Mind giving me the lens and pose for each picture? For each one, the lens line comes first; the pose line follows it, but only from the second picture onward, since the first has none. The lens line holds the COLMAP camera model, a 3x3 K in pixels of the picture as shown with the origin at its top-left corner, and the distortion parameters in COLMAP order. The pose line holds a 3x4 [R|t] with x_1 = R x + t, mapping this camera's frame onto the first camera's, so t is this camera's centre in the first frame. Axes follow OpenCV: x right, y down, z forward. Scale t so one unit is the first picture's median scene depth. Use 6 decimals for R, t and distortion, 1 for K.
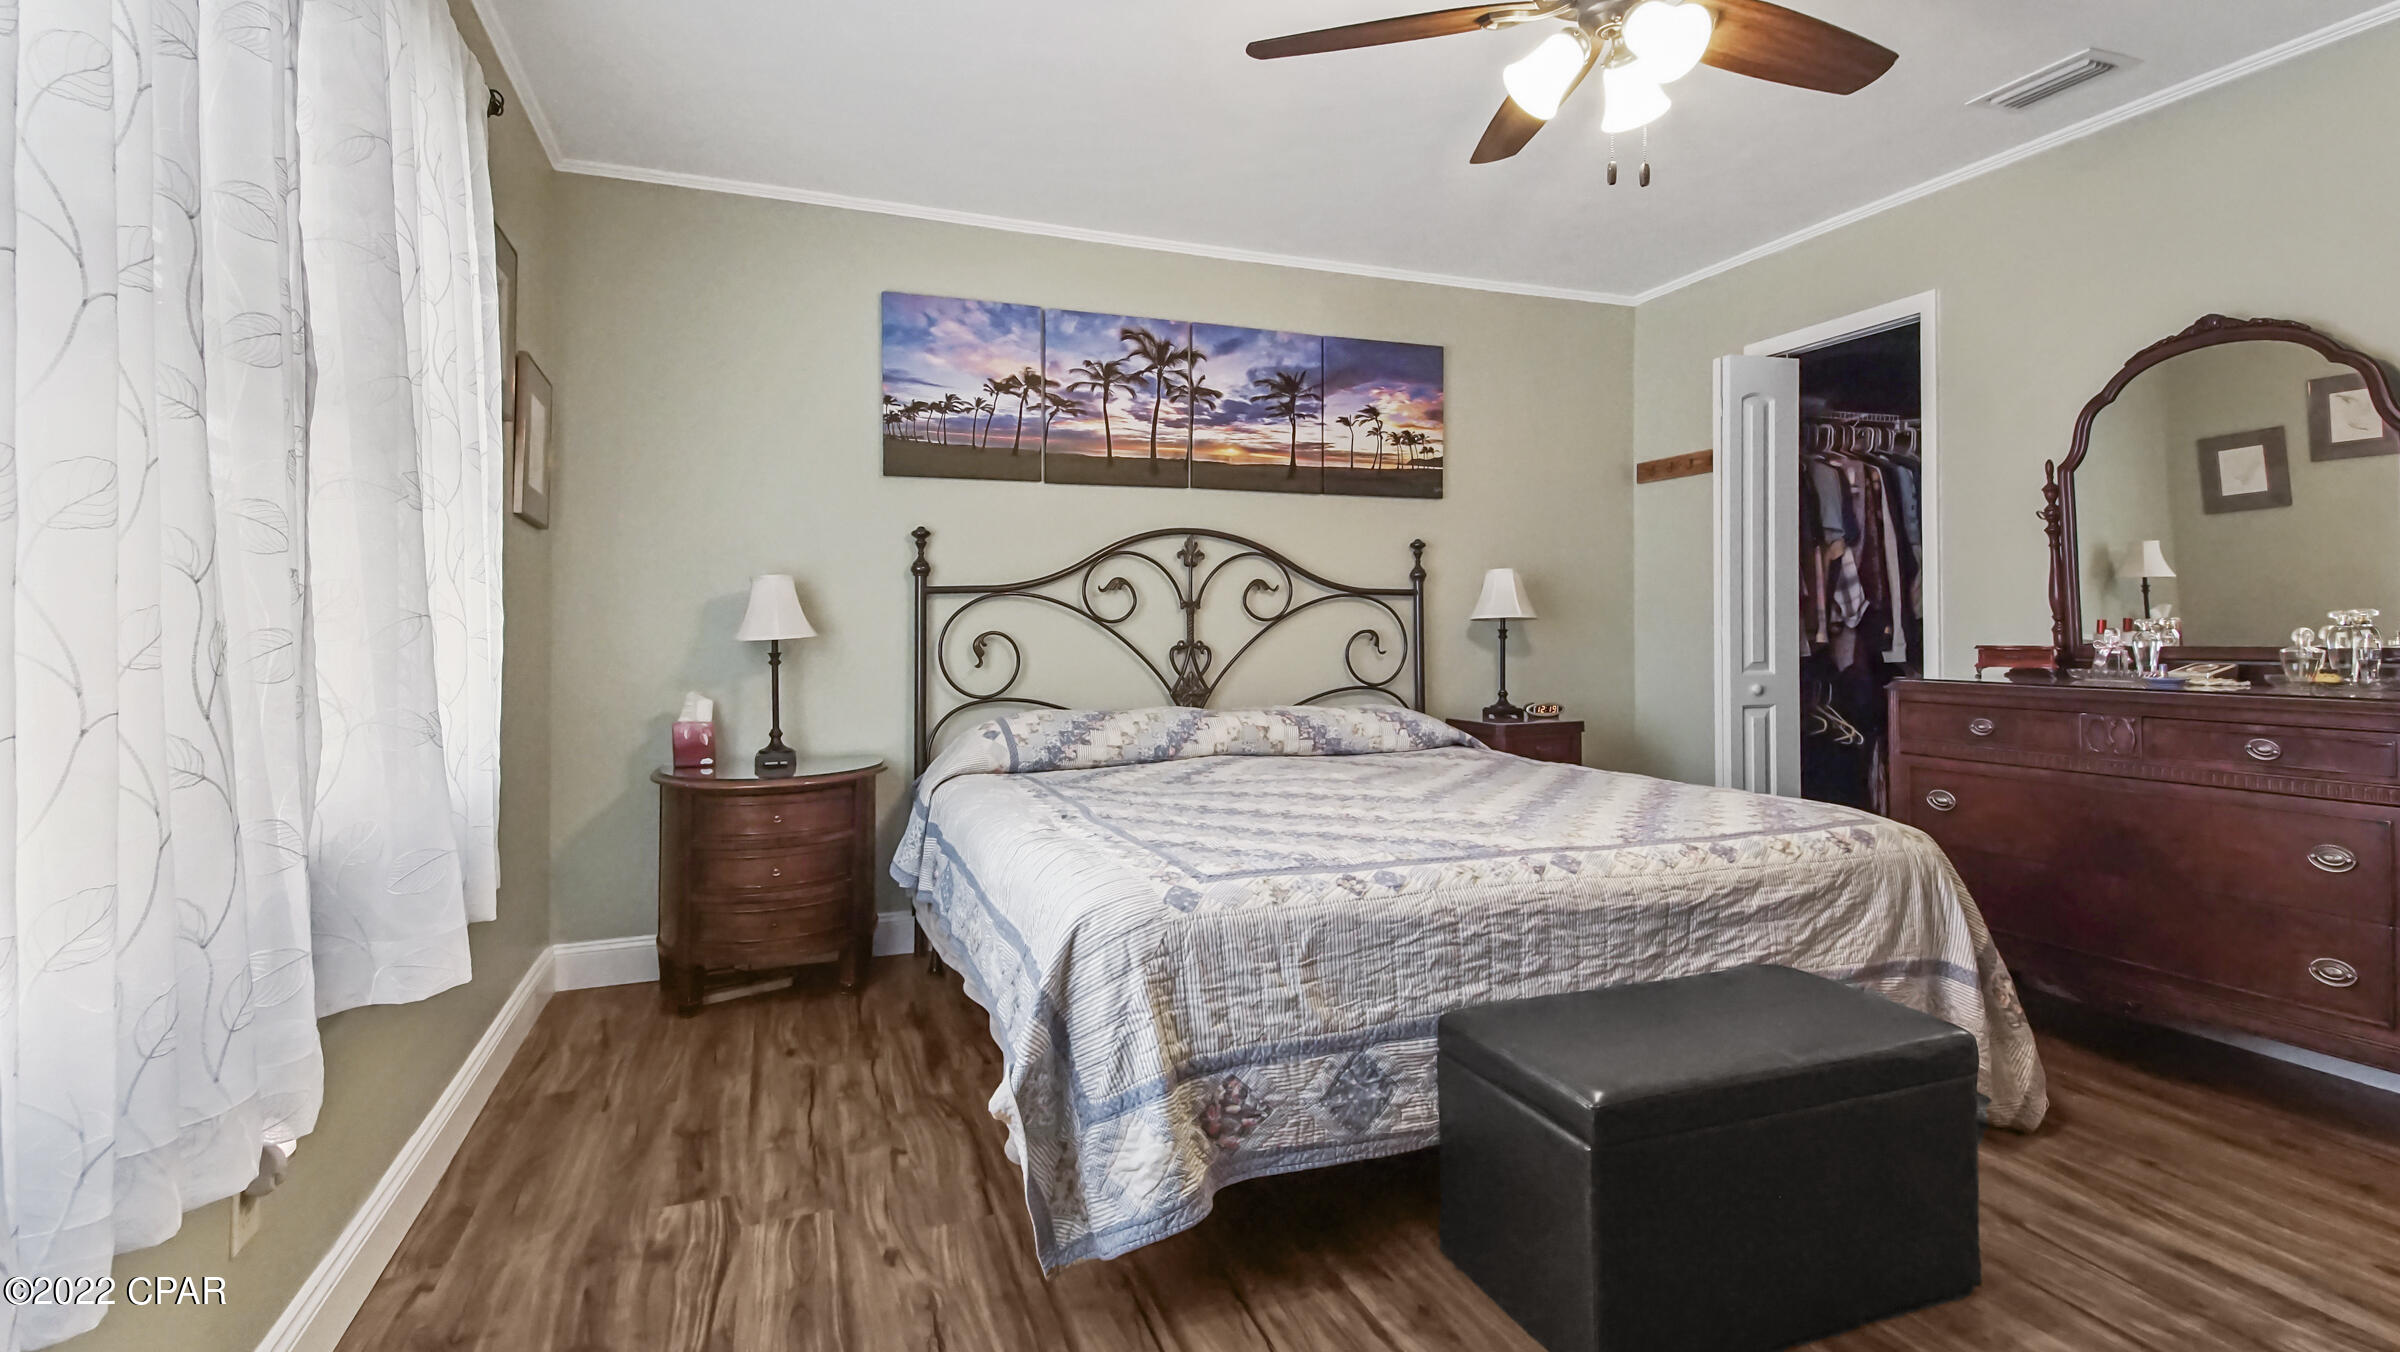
lens RADIAL K [[1065.3, 0, 1177.1], [0, 1065.3, 645.8], [0, 0, 1]] dist [0.023689, -0.016498]
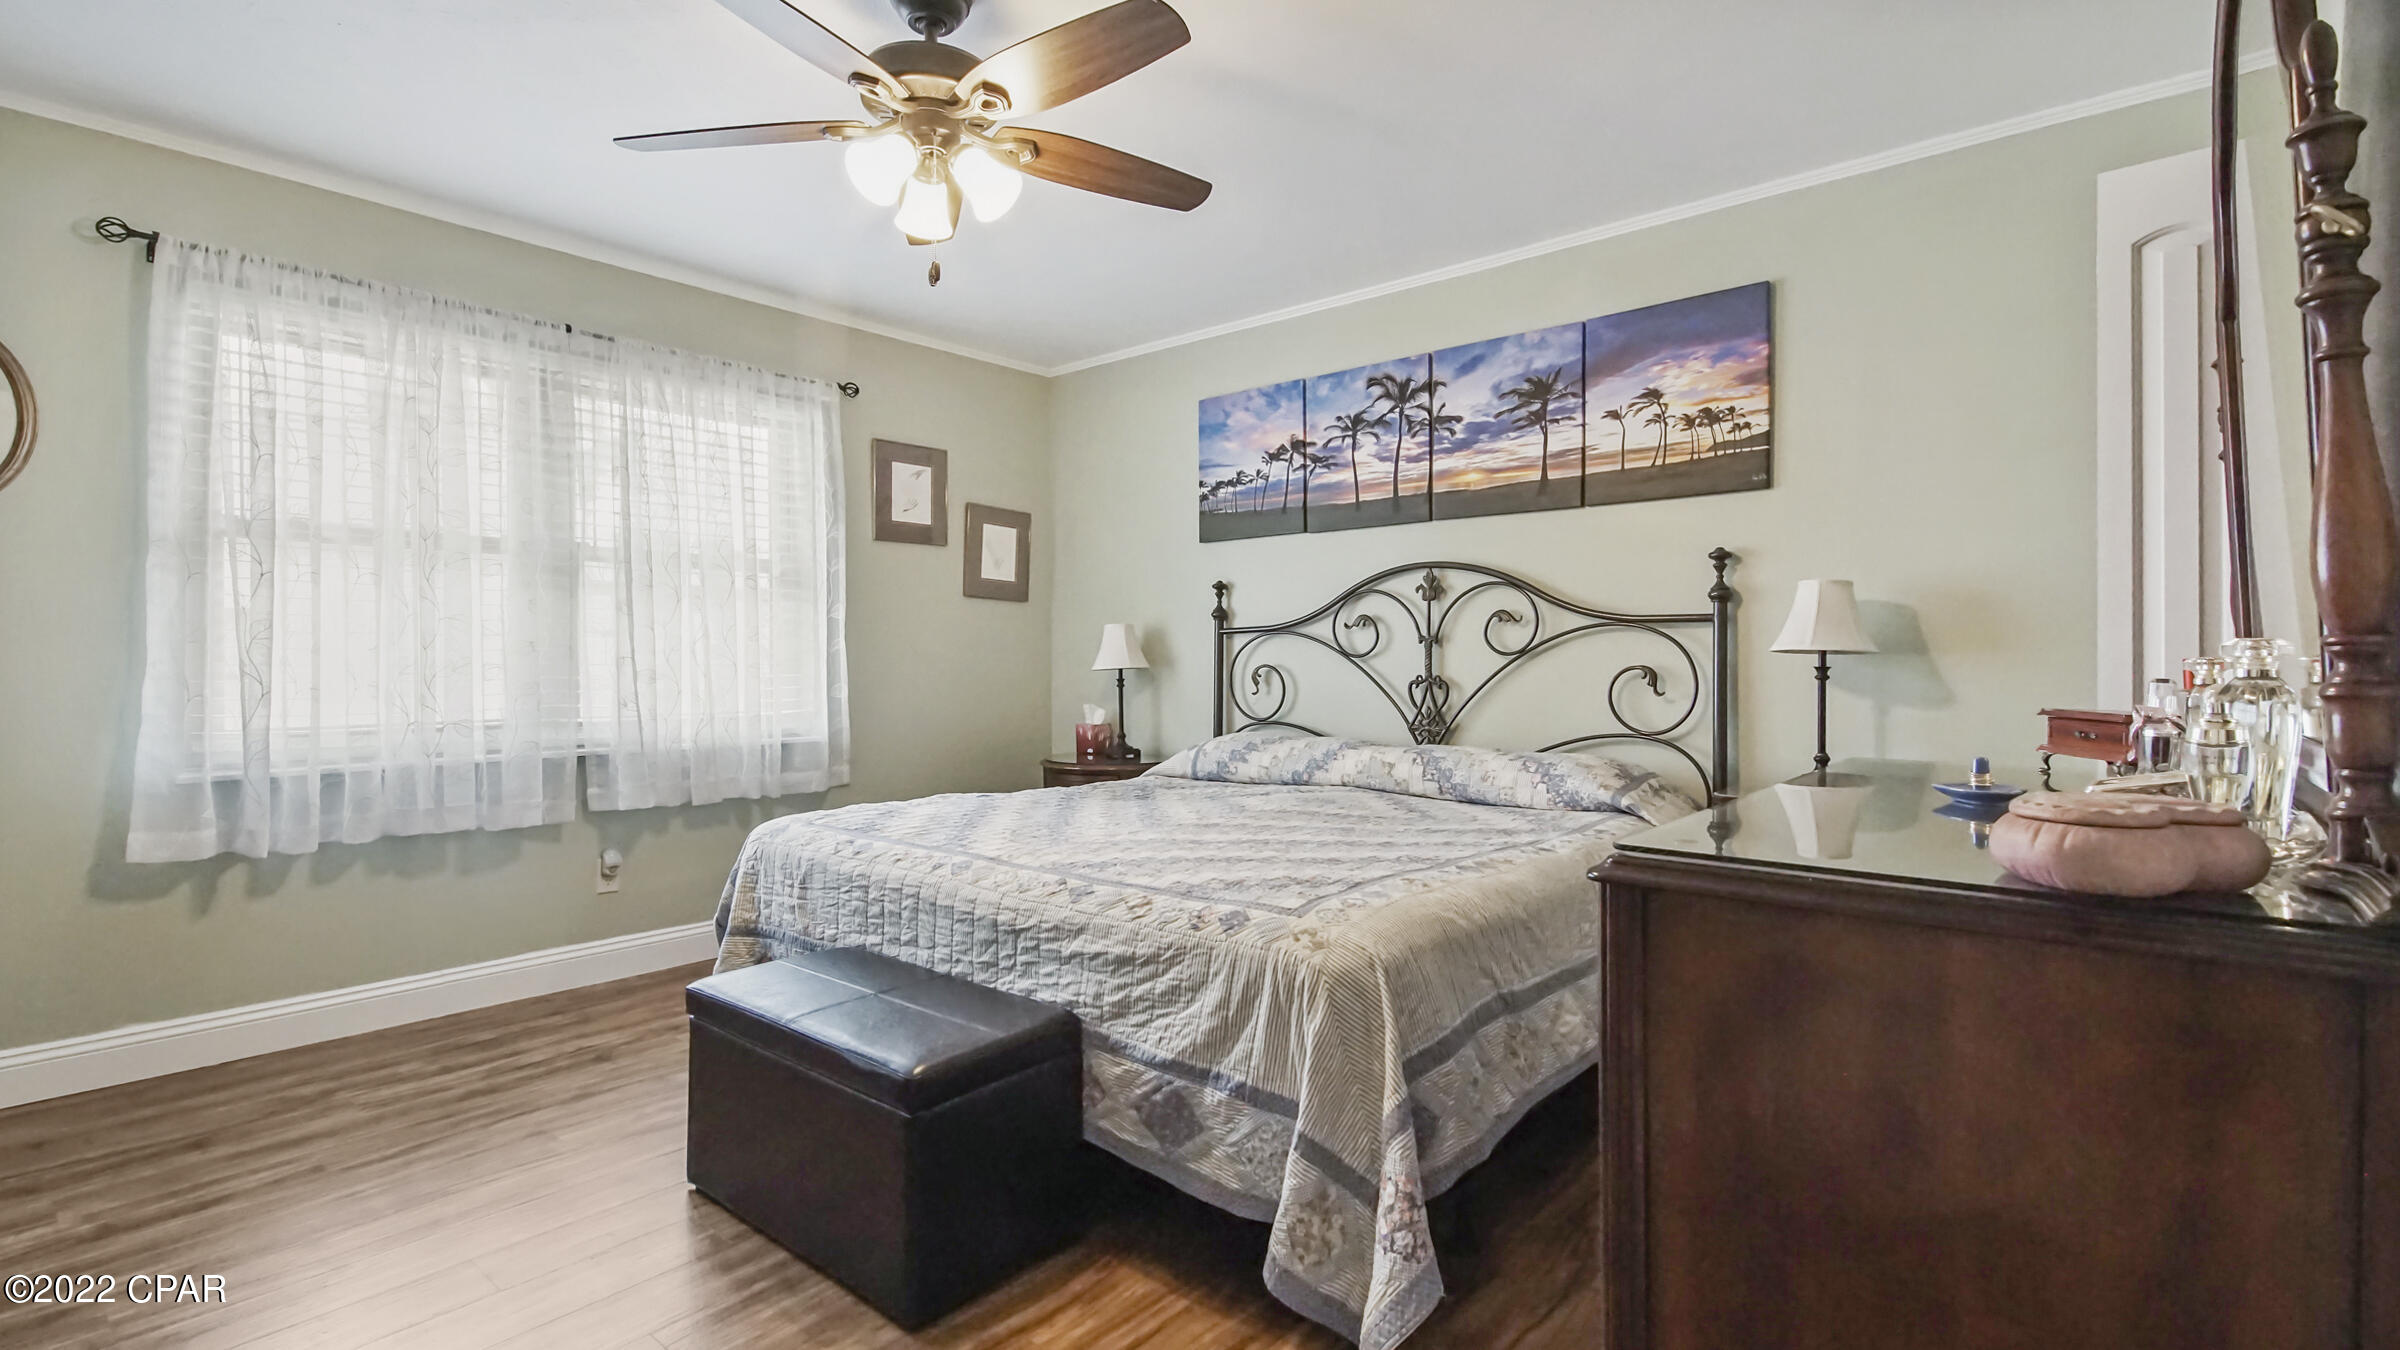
lens RADIAL K [[1065.2, 0, 1208.9], [0, 1065.2, 686.0], [0, 0, 1]] dist [0.042285, -0.030044]
pose [[0.512631, 0.023945, -0.858275, 0.780390], [-0.013623, 0.999712, 0.019754, -0.011947], [0.858501, 0.001566, 0.512809, 0.324450]]
